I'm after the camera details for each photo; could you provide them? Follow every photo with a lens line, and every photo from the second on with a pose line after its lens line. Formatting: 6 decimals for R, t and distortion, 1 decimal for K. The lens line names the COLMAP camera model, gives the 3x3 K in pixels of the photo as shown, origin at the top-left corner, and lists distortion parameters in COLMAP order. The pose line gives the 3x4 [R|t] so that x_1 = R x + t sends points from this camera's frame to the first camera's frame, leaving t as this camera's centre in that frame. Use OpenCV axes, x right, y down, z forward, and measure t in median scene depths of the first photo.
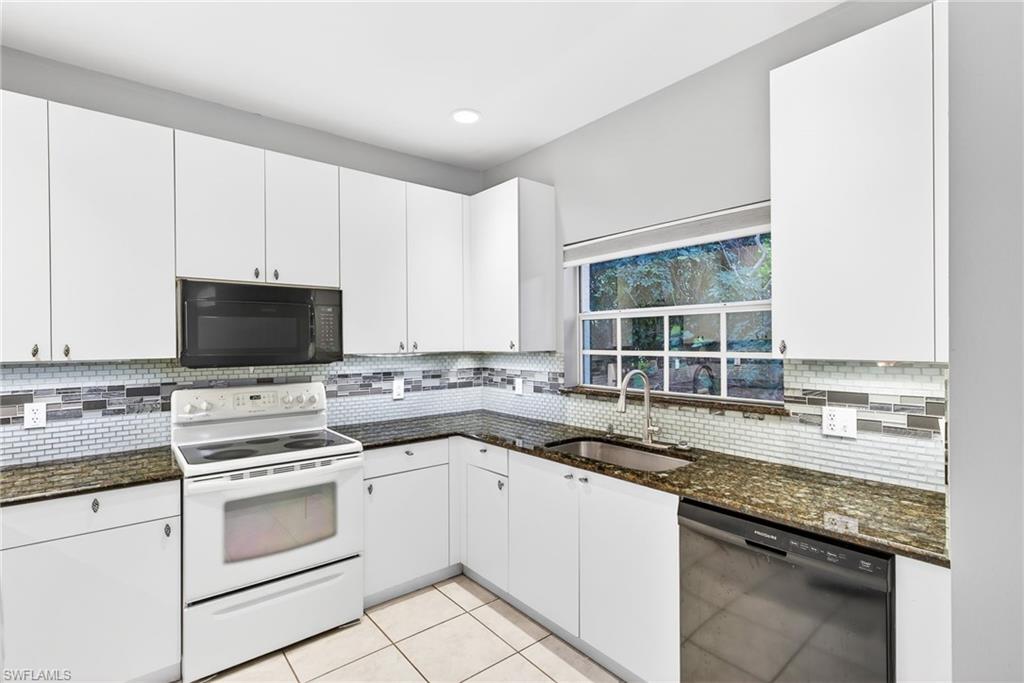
lens RADIAL K [[477.6, 0, 512.7], [0, 477.6, 339.6], [0, 0, 1]] dist [0.012021, -0.002945]
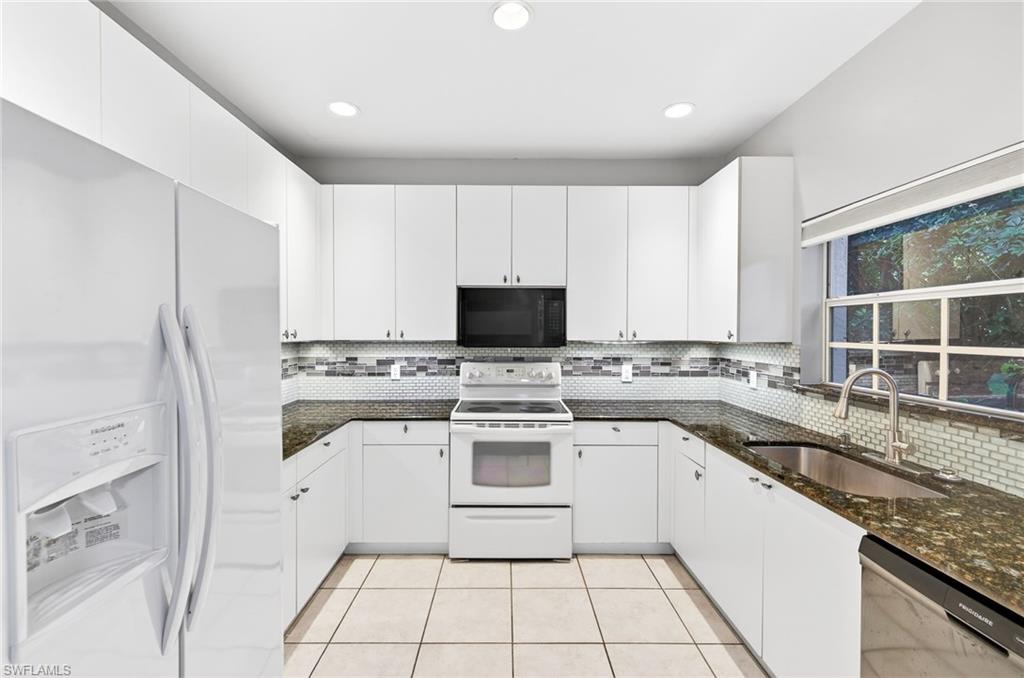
lens RADIAL K [[430.1, 0, 507.9], [0, 430.1, 333.3], [0, 0, 1]] dist [0.010607, -0.000515]
pose [[0.779461, 0.011050, -0.626354, 0.234744], [-0.005248, 0.999925, 0.011110, 0.000958], [0.626429, -0.005373, 0.779460, 0.057046]]
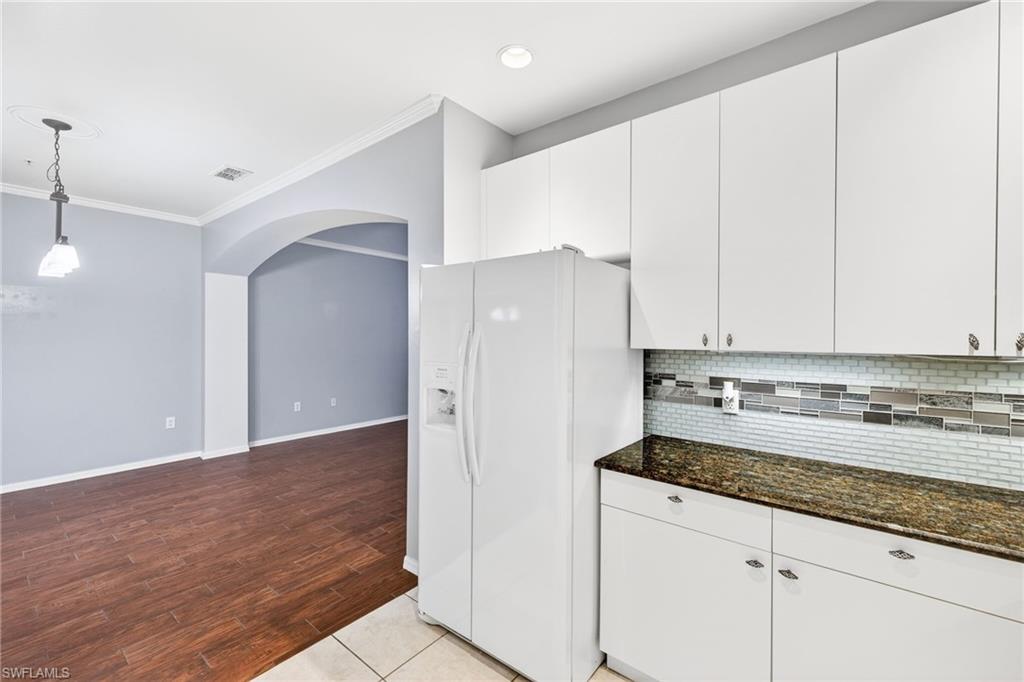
lens RADIAL K [[431.2, 0, 510.5], [0, 431.2, 333.2], [0, 0, 1]] dist [0.003757, 0.000795]
pose [[-0.979696, -0.000409, -0.200490, -0.127395], [0.000976, 0.999976, -0.006810, 0.007029], [0.200488, -0.006867, -0.979672, 0.945101]]
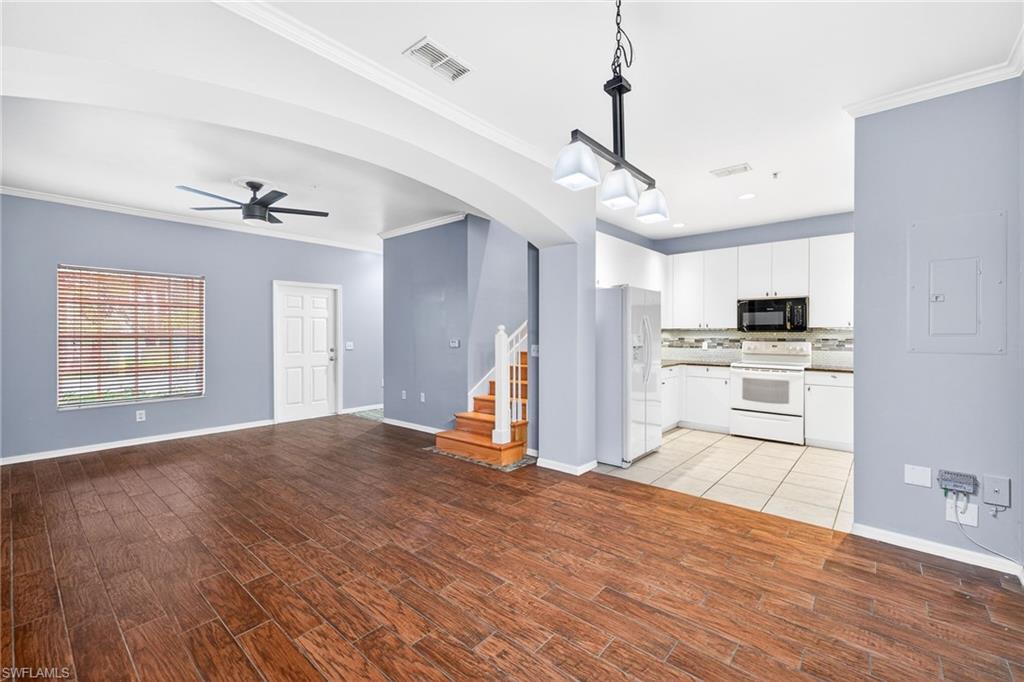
lens RADIAL K [[431.2, 0, 502.5], [0, 431.2, 336.4], [0, 0, 1]] dist [0.003757, 0.000795]
pose [[0.153412, 0.011274, -0.988098, 1.464649], [0.004747, 0.999915, 0.012146, 0.044127], [0.988151, -0.006554, 0.153345, -0.694930]]
